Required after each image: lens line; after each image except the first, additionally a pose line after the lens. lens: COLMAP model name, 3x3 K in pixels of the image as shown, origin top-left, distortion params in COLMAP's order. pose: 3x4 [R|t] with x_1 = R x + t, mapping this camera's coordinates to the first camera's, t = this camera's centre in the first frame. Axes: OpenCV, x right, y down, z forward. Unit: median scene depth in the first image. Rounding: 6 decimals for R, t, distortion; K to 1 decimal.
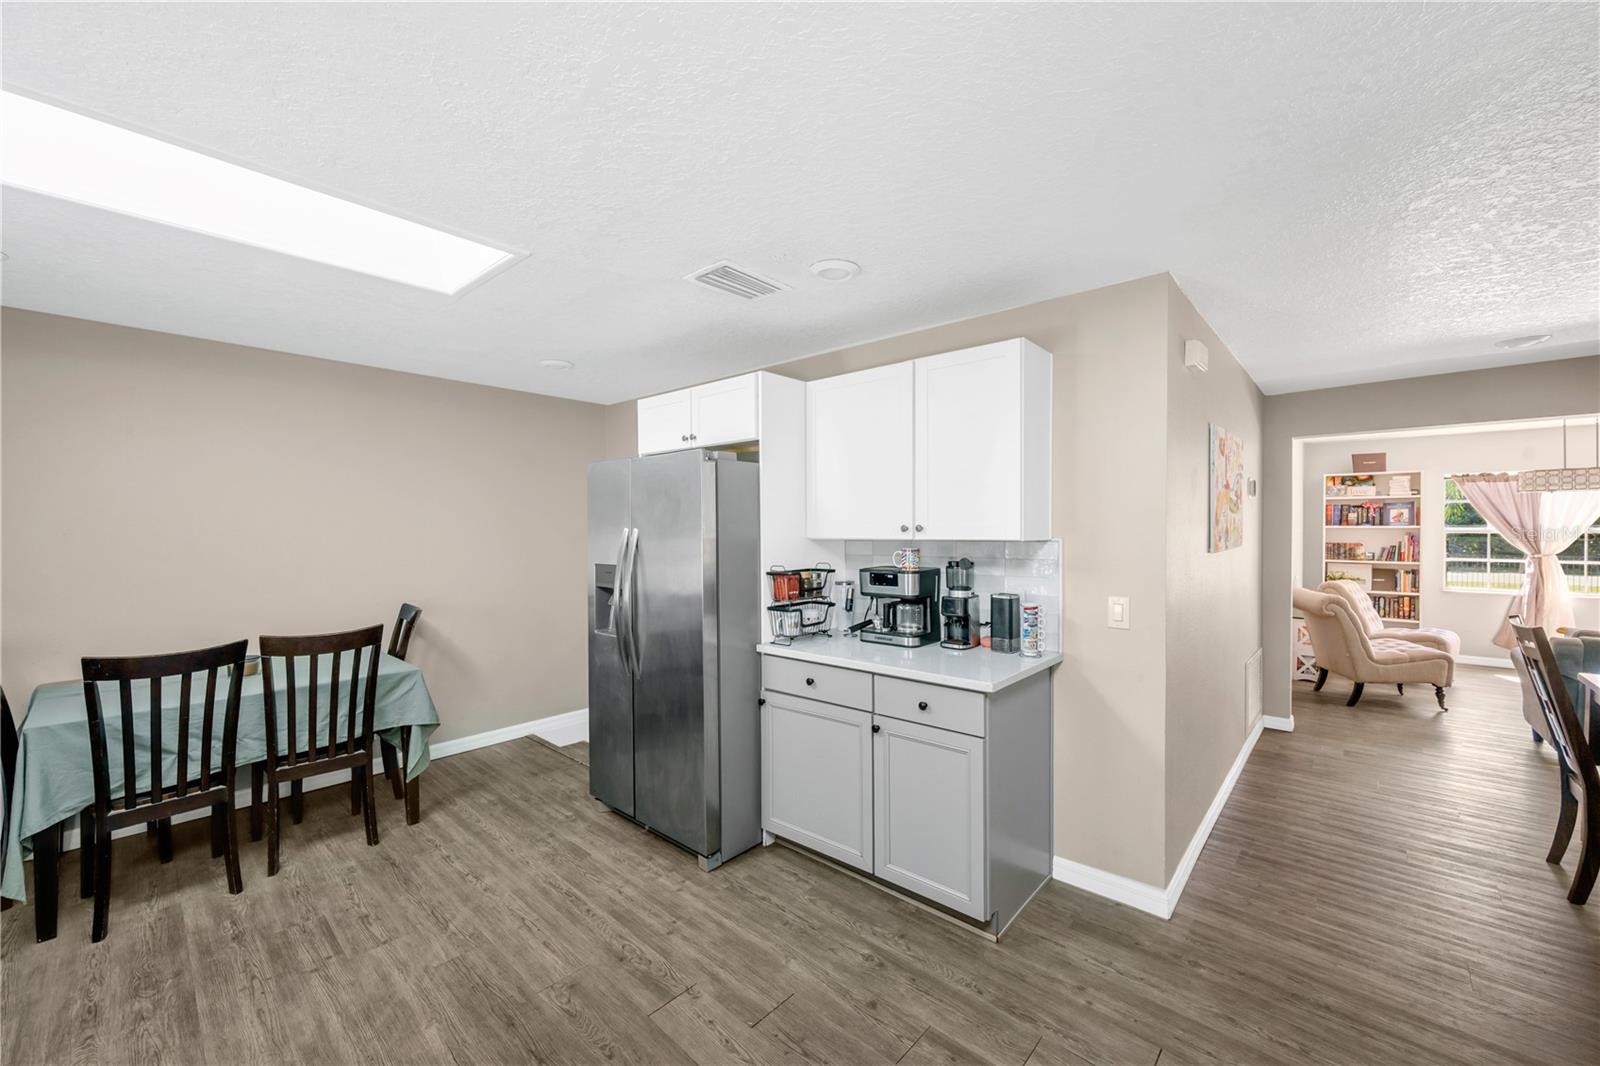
lens RADIAL K [[625.5, 0, 803.5], [0, 625.5, 535.2], [0, 0, 1]] dist [0.000102, 0.000111]
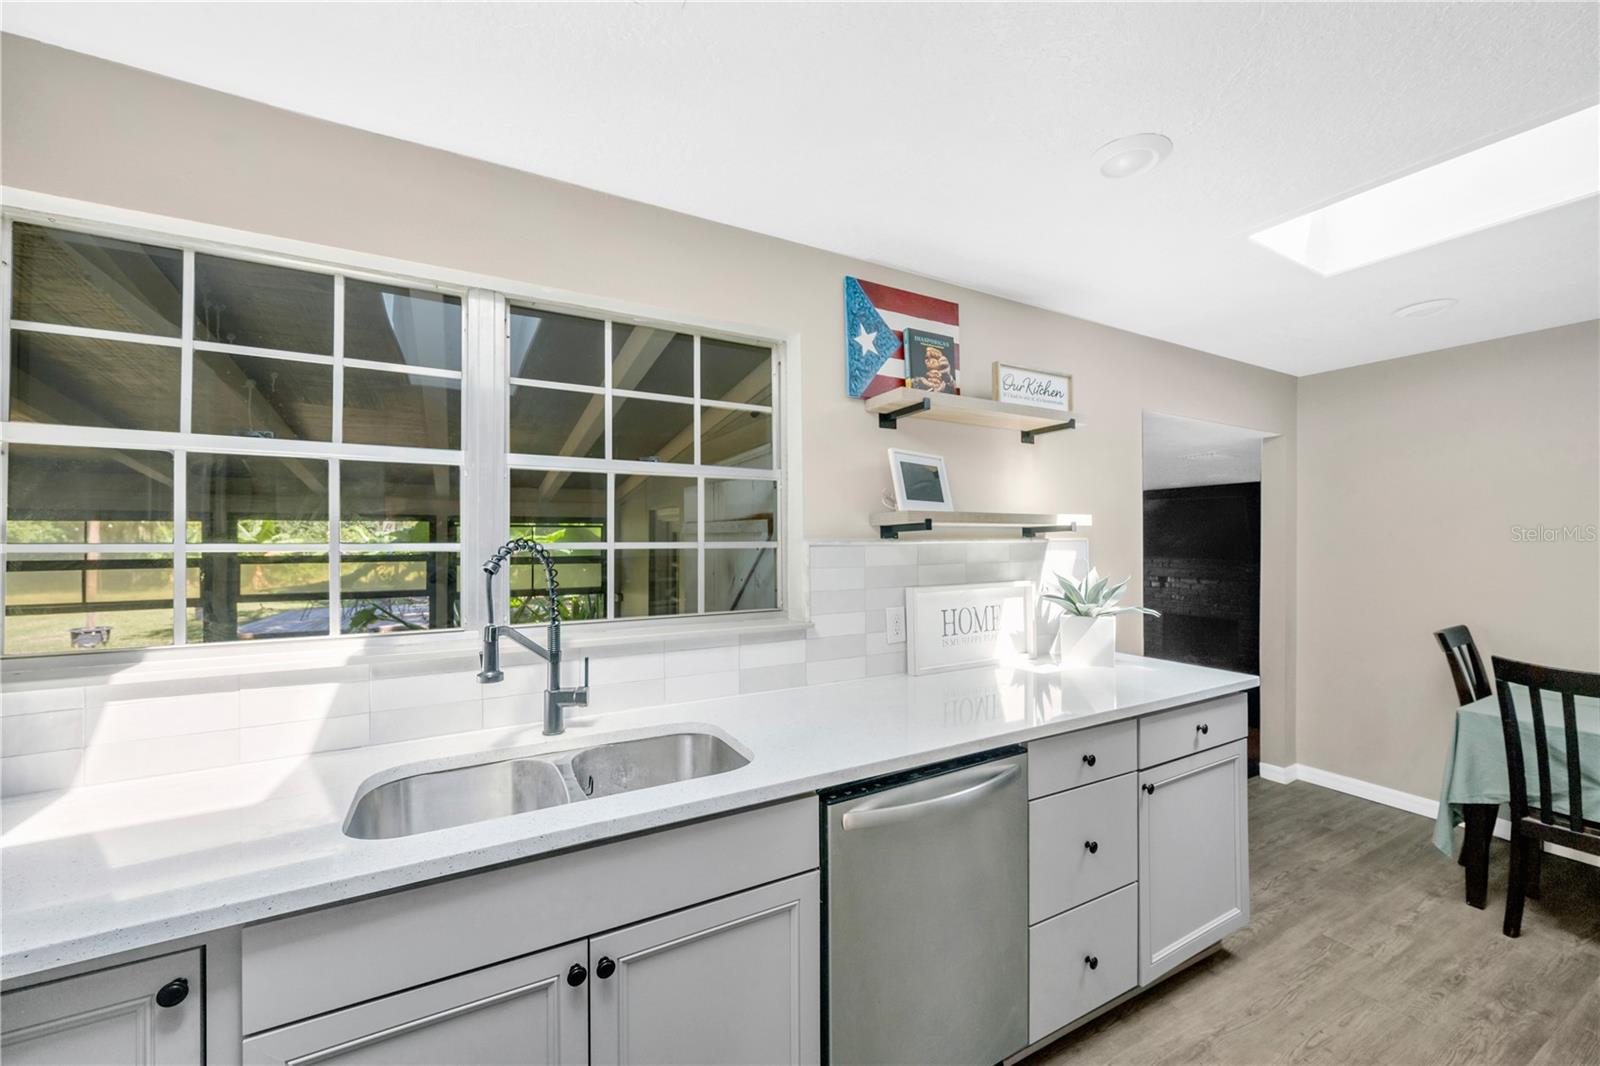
lens RADIAL K [[623.4, 0, 803.9], [0, 623.4, 533.8], [0, 0, 1]] dist [-0.001443, -0.000076]
pose [[-0.322595, -0.001100, -0.946536, 0.194298], [-0.009696, 0.999951, 0.002142, -0.001148], [0.946487, 0.009869, -0.322590, 0.210341]]
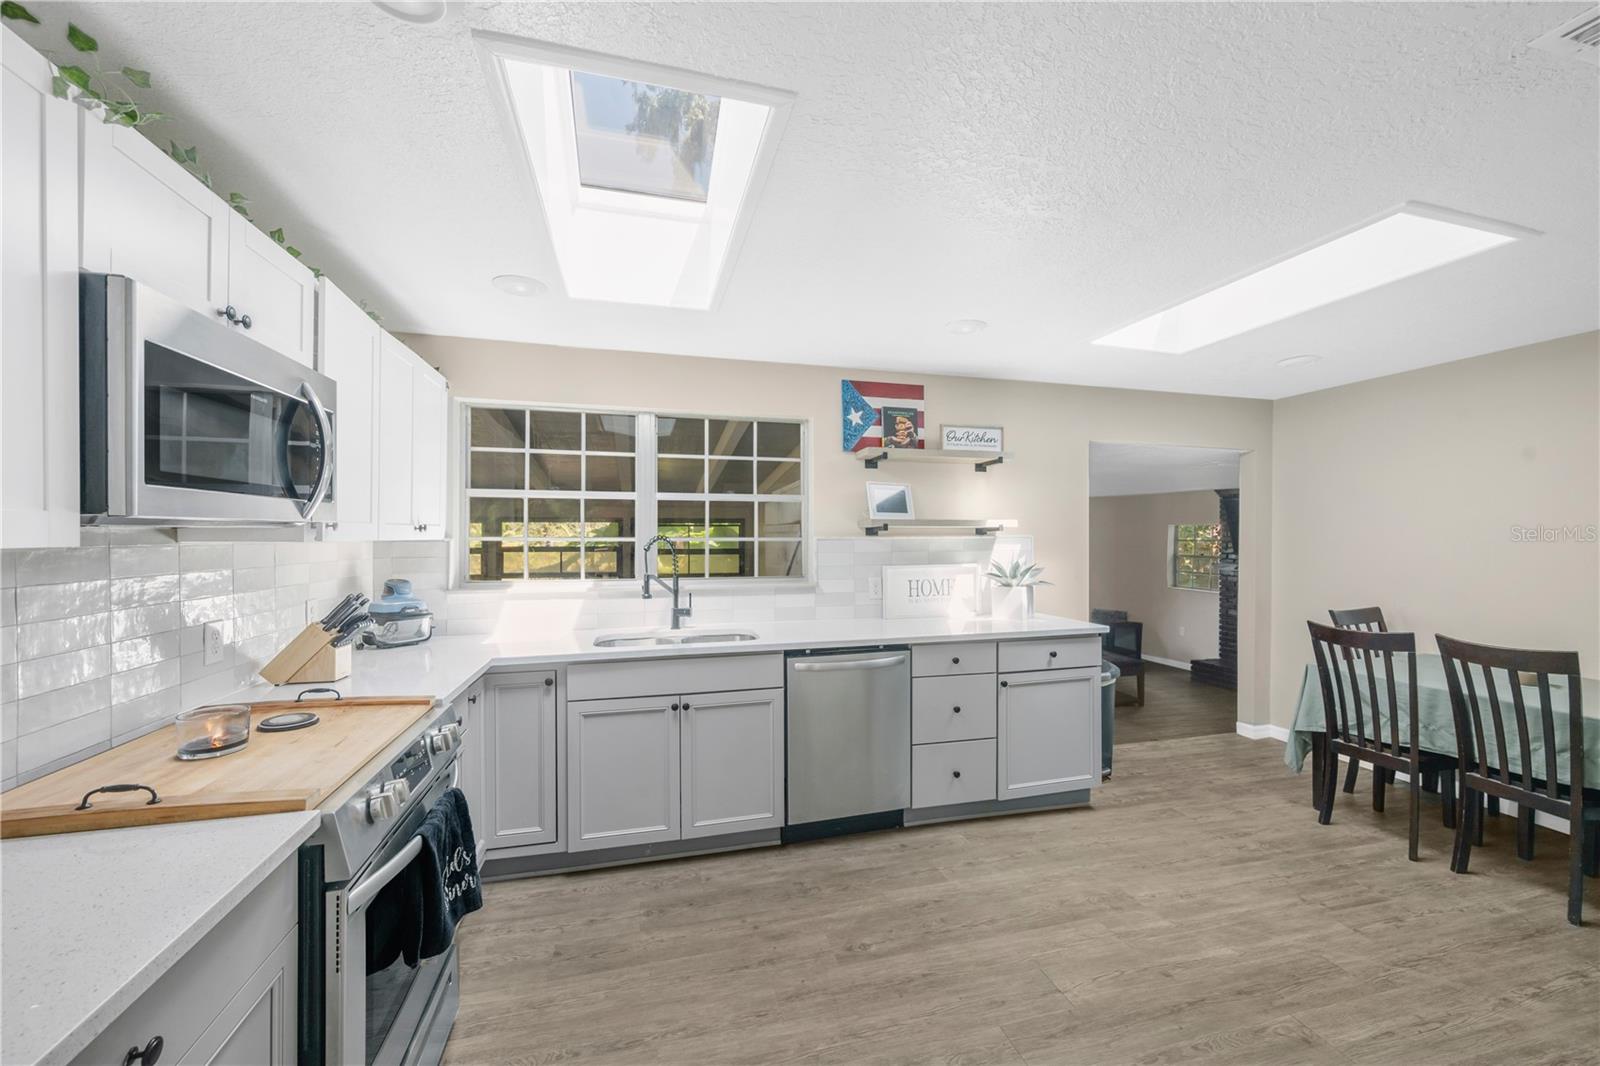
lens RADIAL K [[623.4, 0, 803.9], [0, 623.4, 533.8], [0, 0, 1]] dist [-0.001443, -0.000076]
pose [[-0.545714, 0.003618, -0.837963, 0.636733], [-0.008288, 0.999918, 0.009714, -0.010766], [0.837930, 0.012246, -0.545640, 0.716784]]
